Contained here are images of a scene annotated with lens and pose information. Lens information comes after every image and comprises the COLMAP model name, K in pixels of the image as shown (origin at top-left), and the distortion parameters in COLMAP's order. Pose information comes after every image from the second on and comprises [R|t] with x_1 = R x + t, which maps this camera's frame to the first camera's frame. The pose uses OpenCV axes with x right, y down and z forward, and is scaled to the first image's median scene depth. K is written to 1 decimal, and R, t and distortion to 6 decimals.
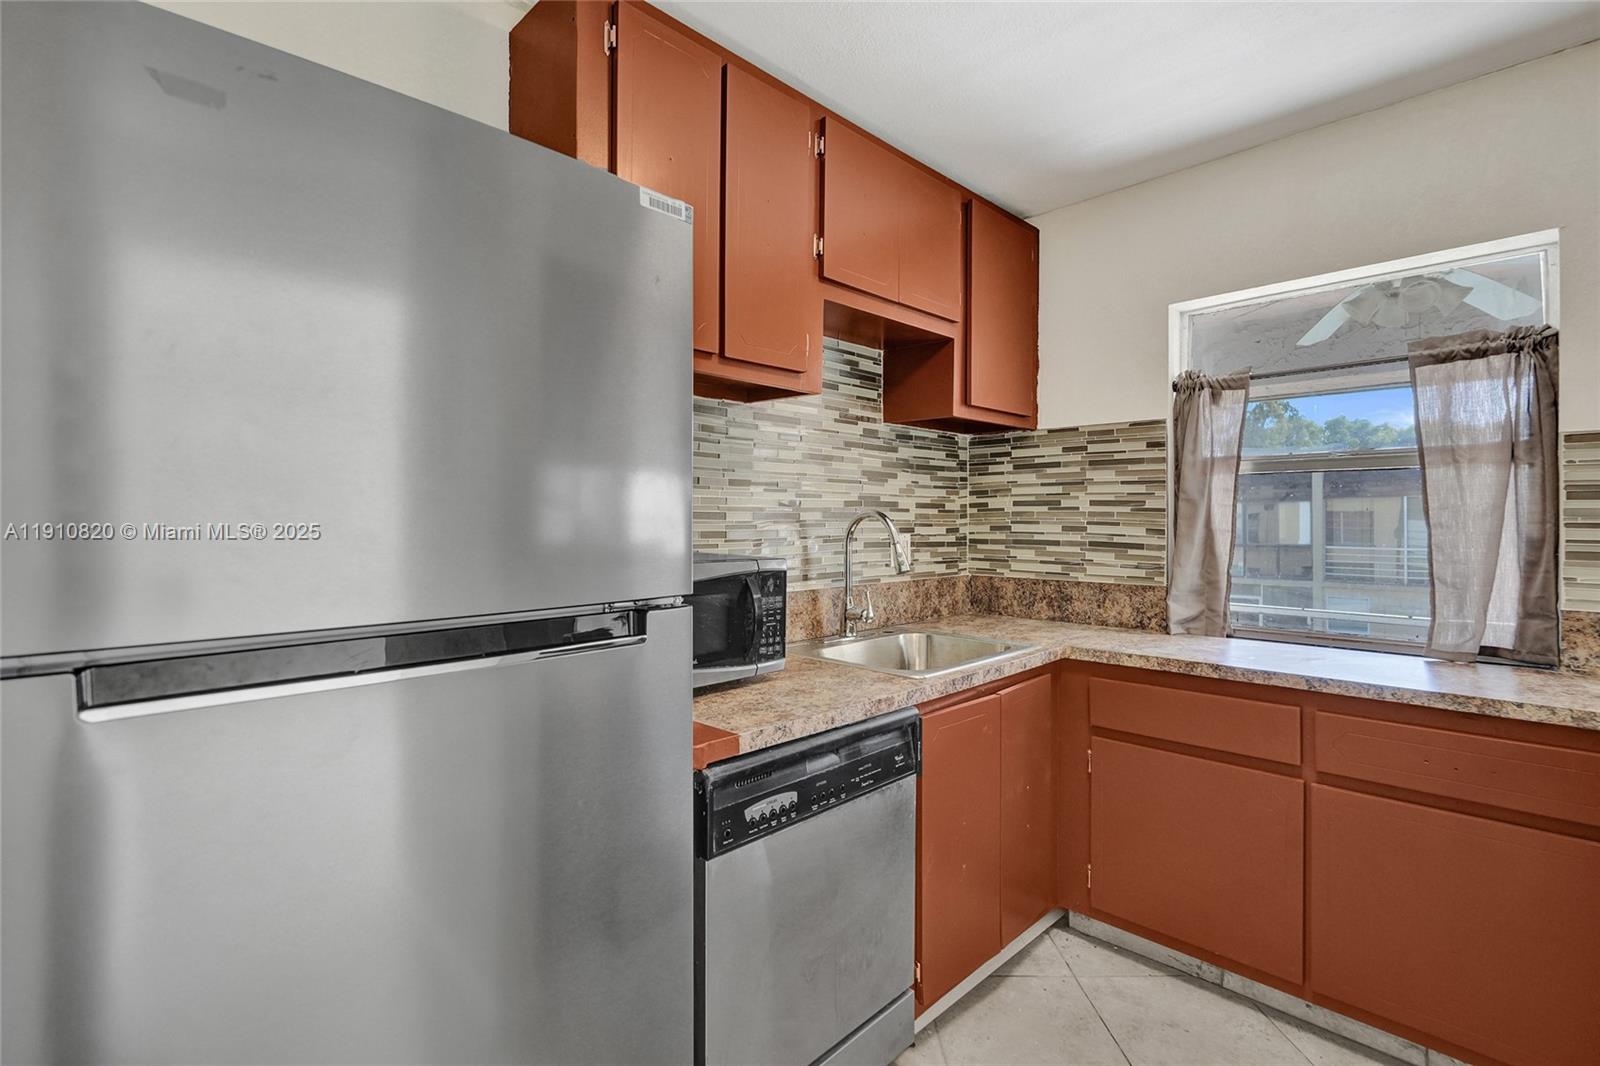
lens RADIAL K [[738.1, 0, 799.9], [0, 738.1, 520.2], [0, 0, 1]] dist [-0.004890, 0.001147]
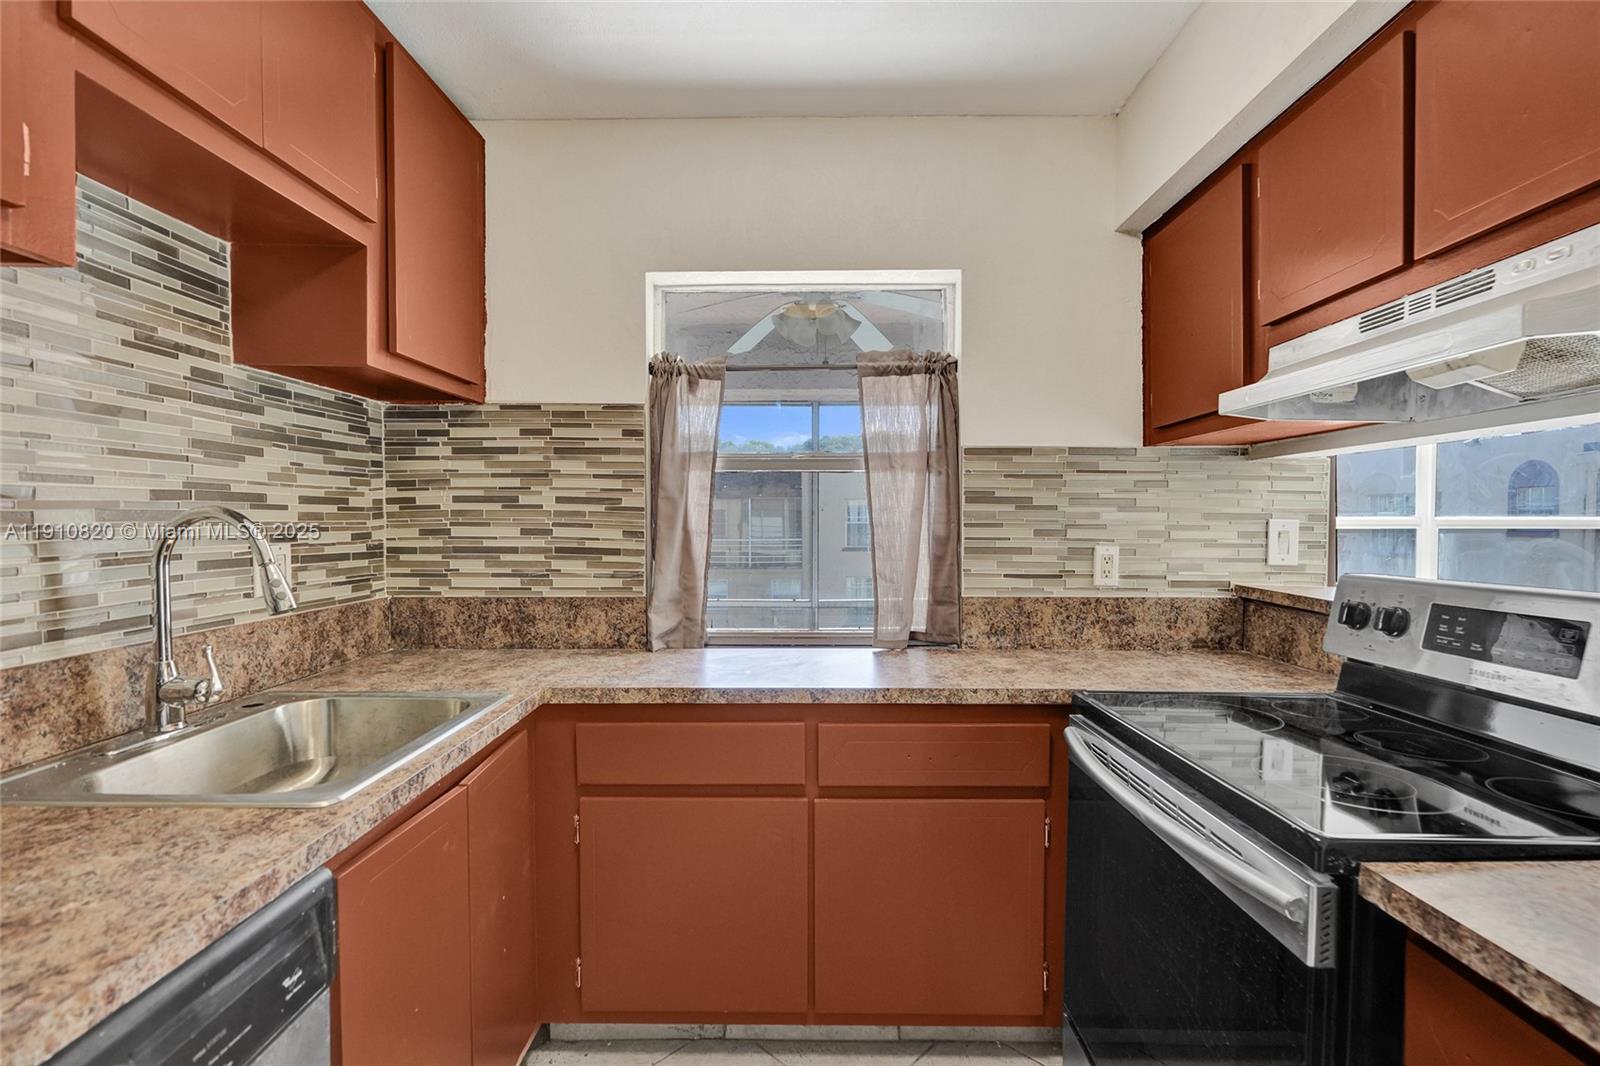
lens RADIAL K [[732.1, 0, 803.9], [0, 732.1, 540.1], [0, 0, 1]] dist [-0.003100, 0.001389]
pose [[0.713582, -0.023082, 0.700191, 0.025085], [0.001288, 0.999499, 0.031636, -0.004873], [-0.700570, -0.021673, 0.713254, 0.257867]]
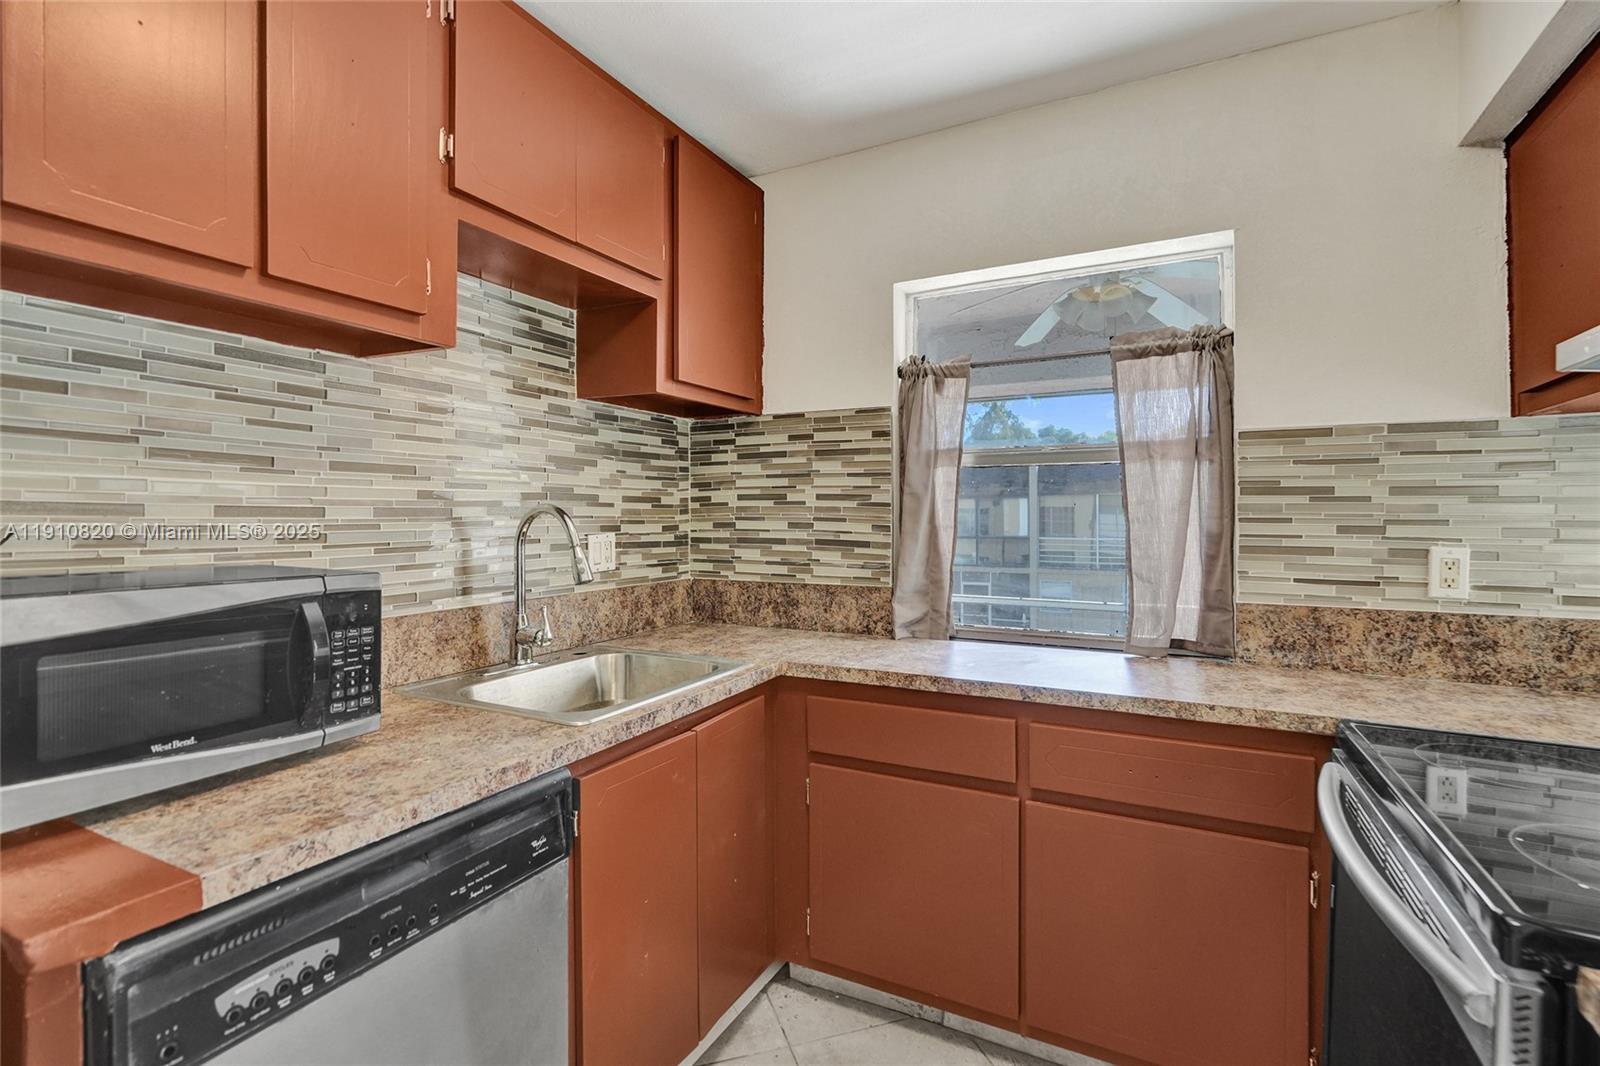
lens RADIAL K [[738.1, 0, 799.9], [0, 738.1, 520.2], [0, 0, 1]] dist [-0.004890, 0.001147]
pose [[0.953515, -0.004676, 0.301310, 0.110744], [0.002802, 0.999974, 0.006650, -0.001083], [-0.301334, -0.005496, 0.953503, 0.154348]]
